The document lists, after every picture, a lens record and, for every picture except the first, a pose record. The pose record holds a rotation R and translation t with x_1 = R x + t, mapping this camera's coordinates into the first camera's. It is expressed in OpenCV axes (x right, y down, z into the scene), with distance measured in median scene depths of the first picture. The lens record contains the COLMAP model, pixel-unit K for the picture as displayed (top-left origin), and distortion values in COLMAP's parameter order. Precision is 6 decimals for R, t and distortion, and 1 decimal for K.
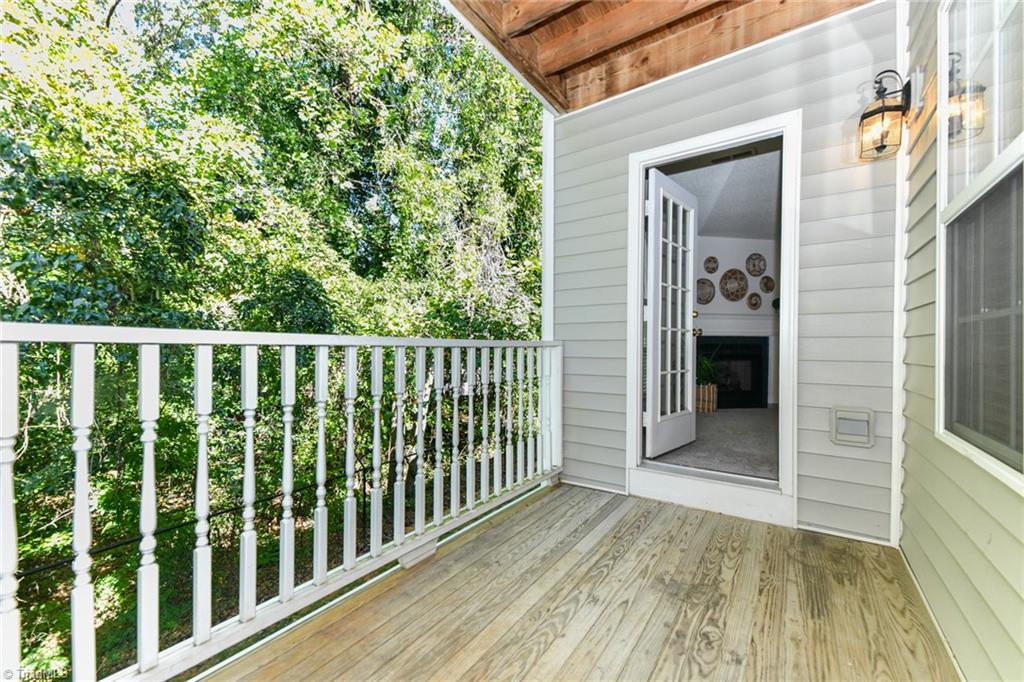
lens RADIAL K [[407.9, 0, 514.9], [0, 407.9, 341.5], [0, 0, 1]] dist [0.001952, -0.000233]
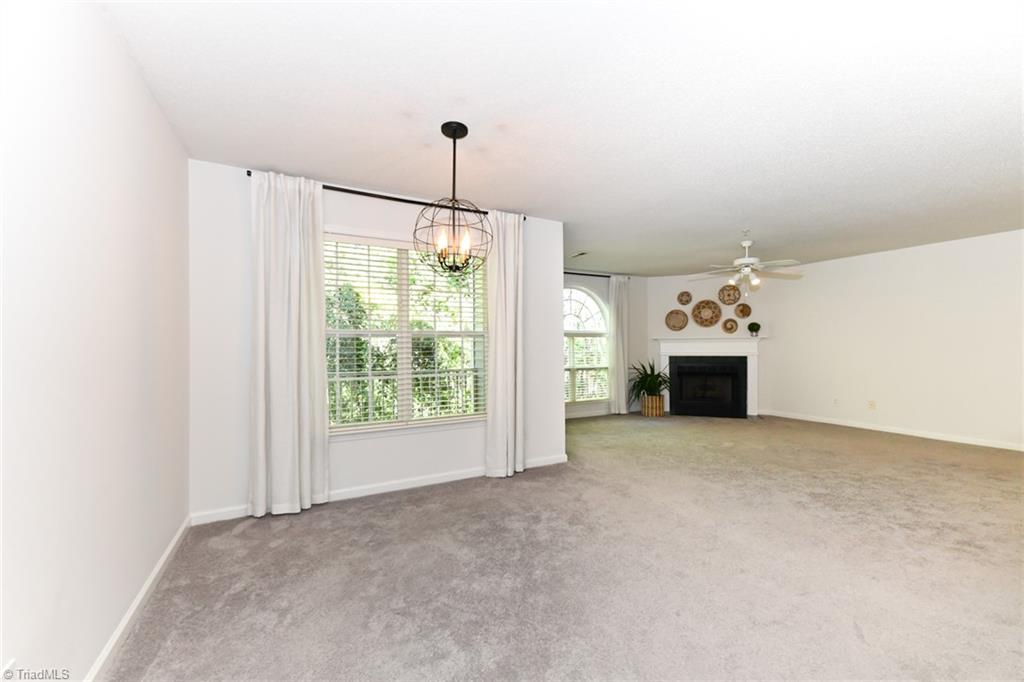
lens RADIAL K [[407.9, 0, 514.9], [0, 407.9, 341.5], [0, 0, 1]] dist [0.001952, -0.000233]
pose [[0.878441, -0.012461, -0.477689, 0.609455], [0.009725, 0.999919, -0.008199, -0.051893], [0.477752, 0.002557, 0.878491, -0.310829]]
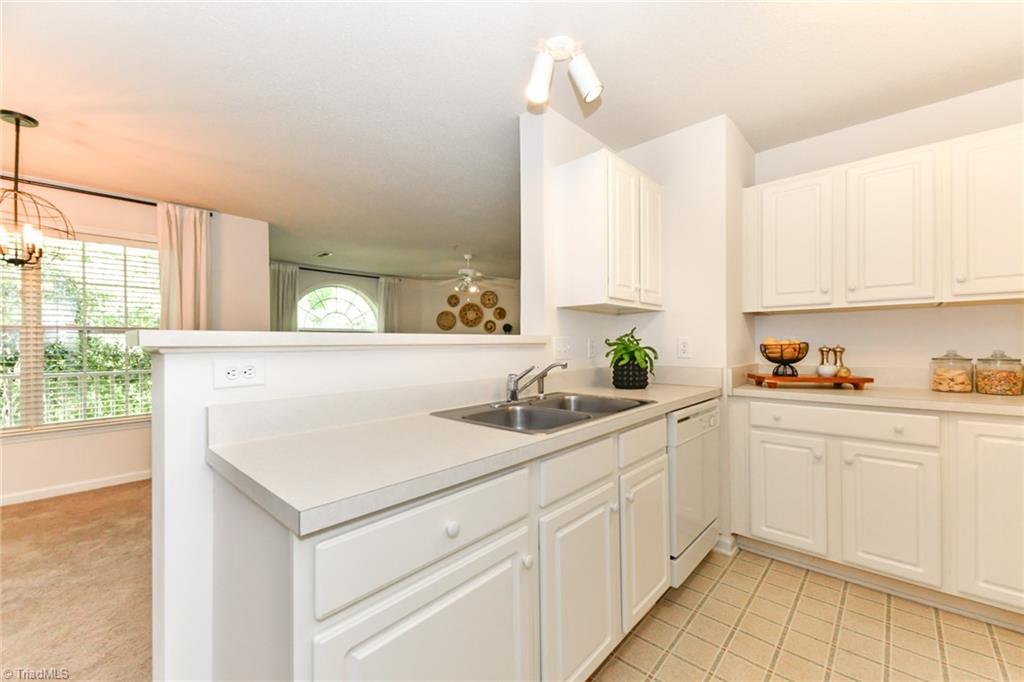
lens RADIAL K [[407.9, 0, 514.9], [0, 407.9, 341.5], [0, 0, 1]] dist [0.001952, -0.000233]
pose [[0.990143, -0.008436, -0.139807, 0.860916], [0.008255, 0.999964, -0.001871, -0.047502], [0.139818, 0.000698, 0.990177, -0.305825]]
